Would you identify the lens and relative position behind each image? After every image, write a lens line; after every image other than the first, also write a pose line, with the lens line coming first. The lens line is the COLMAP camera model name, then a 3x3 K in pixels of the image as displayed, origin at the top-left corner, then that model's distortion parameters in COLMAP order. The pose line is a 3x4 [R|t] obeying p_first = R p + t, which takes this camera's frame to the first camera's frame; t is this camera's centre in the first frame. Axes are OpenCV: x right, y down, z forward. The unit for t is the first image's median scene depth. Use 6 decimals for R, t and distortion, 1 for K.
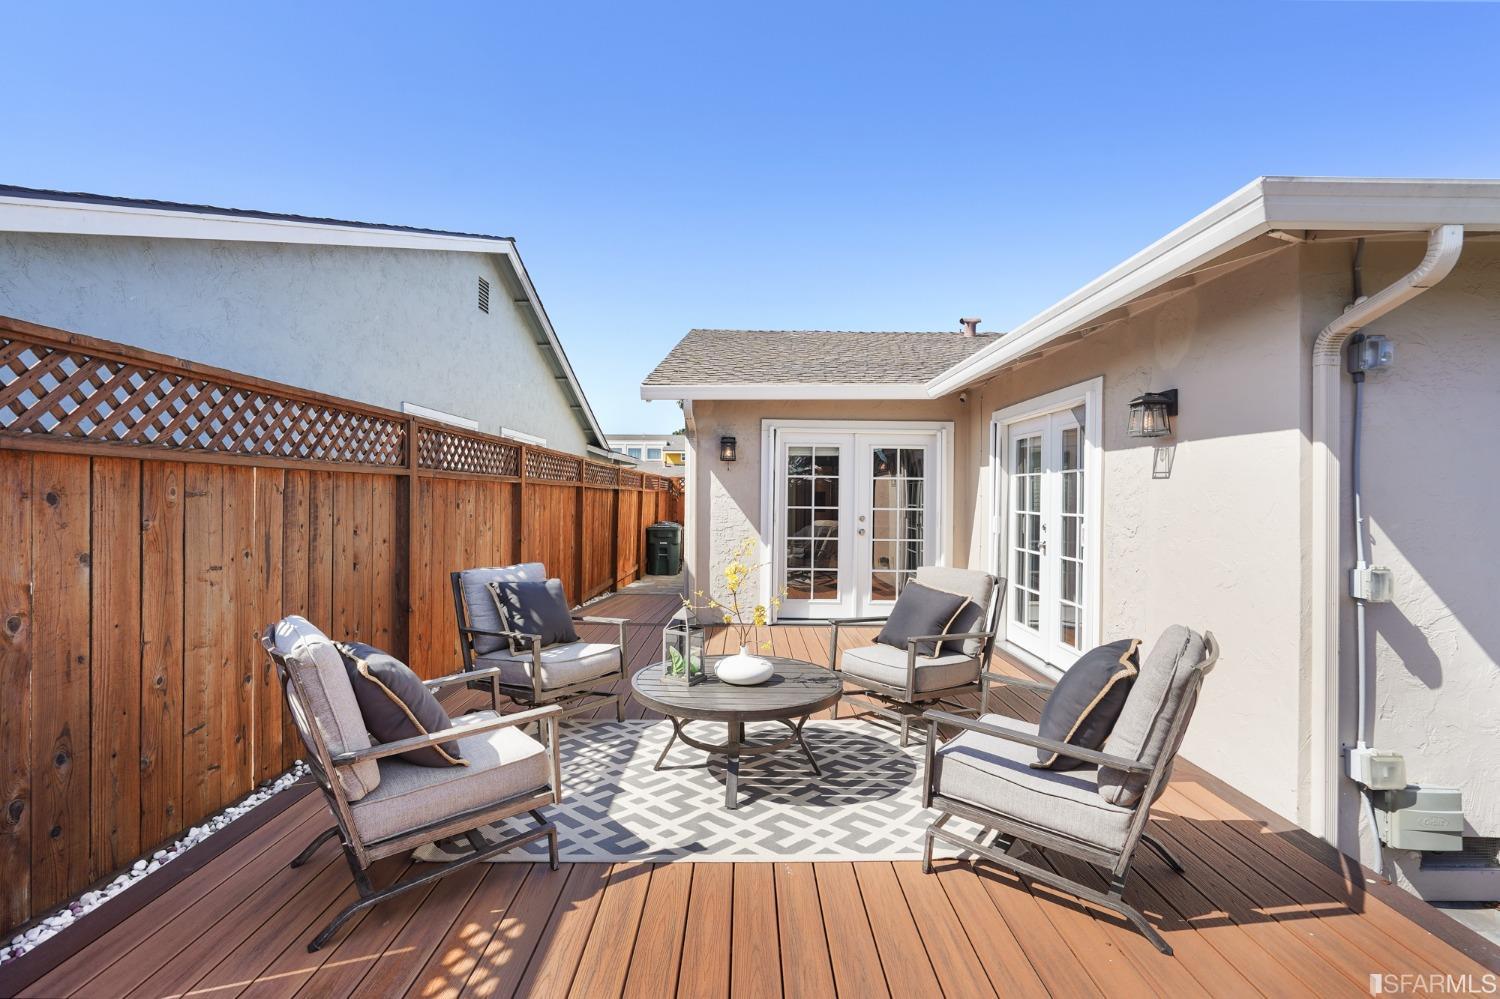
lens RADIAL K [[695.4, 0, 747.7], [0, 695.4, 495.5], [0, 0, 1]] dist [-0.005814, 0.000176]
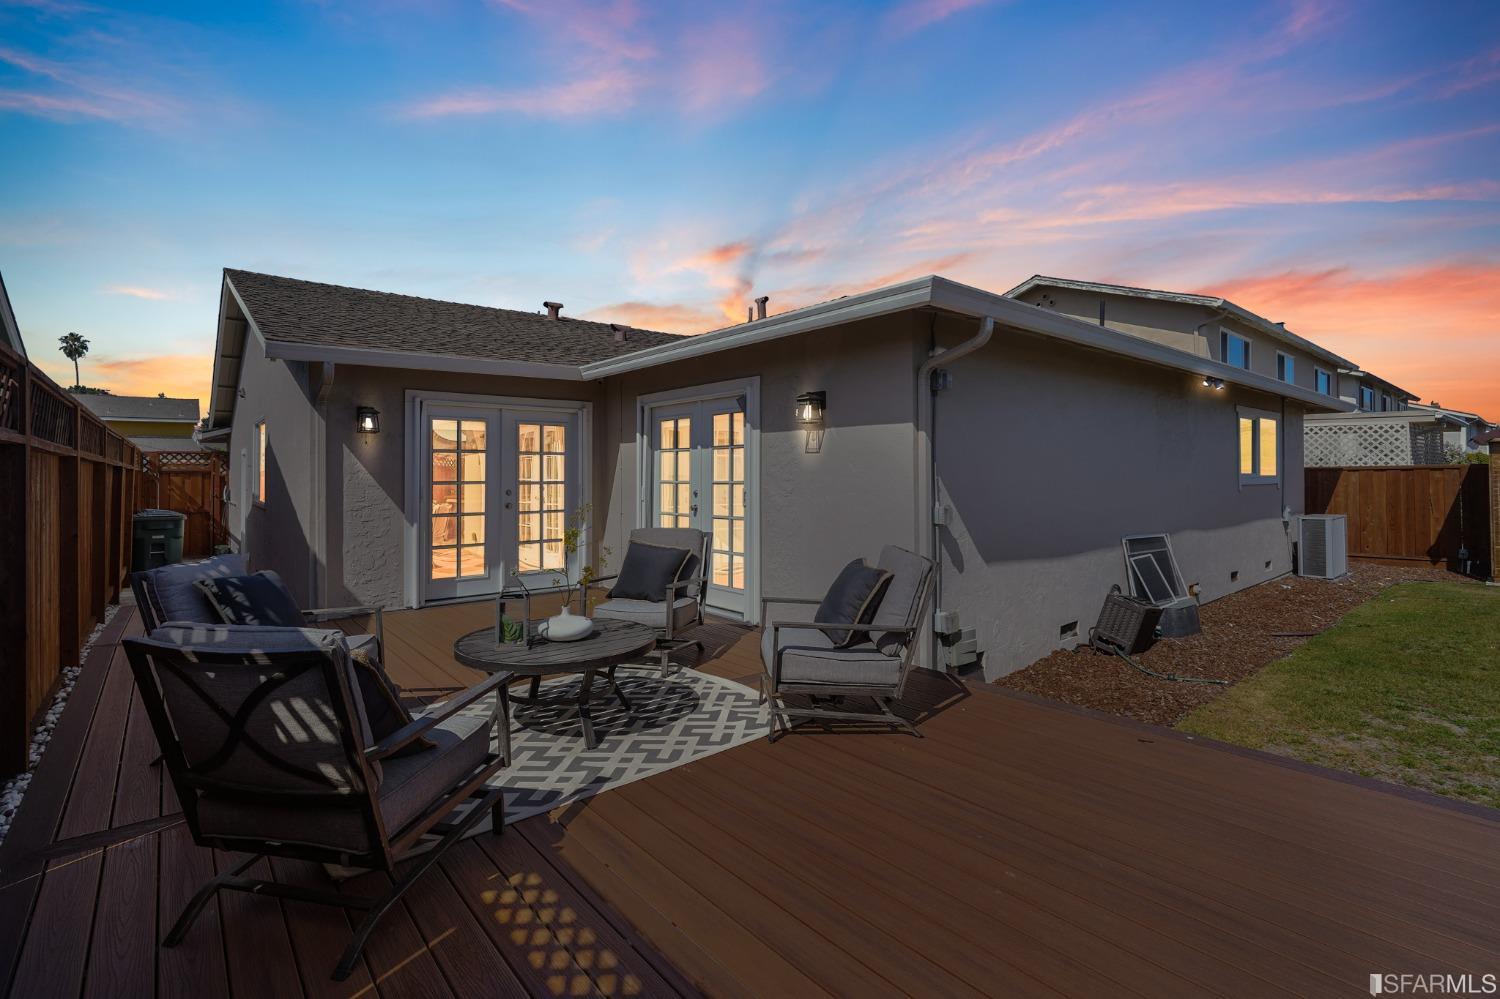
lens RADIAL K [[699.4, 0, 746.6], [0, 699.4, 480.9], [0, 0, 1]] dist [-0.005865, 0.000383]
pose [[0.766604, -0.019651, 0.641819, -0.488248], [0.011932, 0.999795, 0.016360, 0.007965], [-0.642009, -0.004884, 0.766682, -0.008189]]
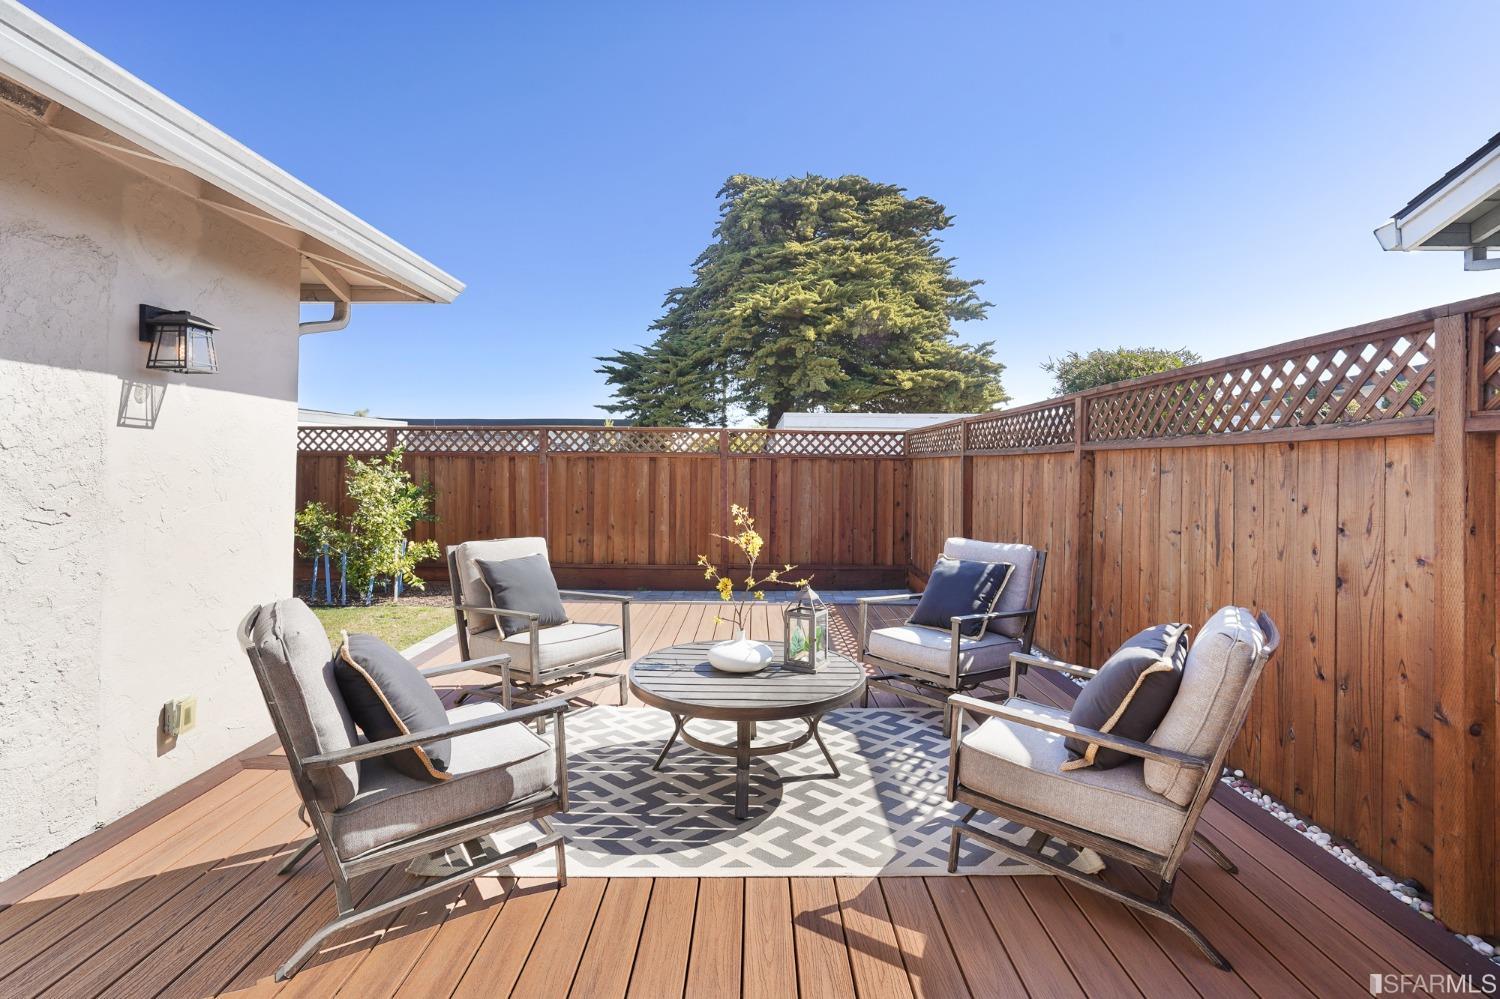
lens RADIAL K [[695.4, 0, 747.7], [0, 695.4, 495.5], [0, 0, 1]] dist [-0.005814, 0.000176]
pose [[-0.999738, -0.018982, 0.012796, -0.022962], [-0.018433, 0.998960, 0.041712, 0.003310], [-0.013575, 0.041466, -0.999048, 1.922818]]
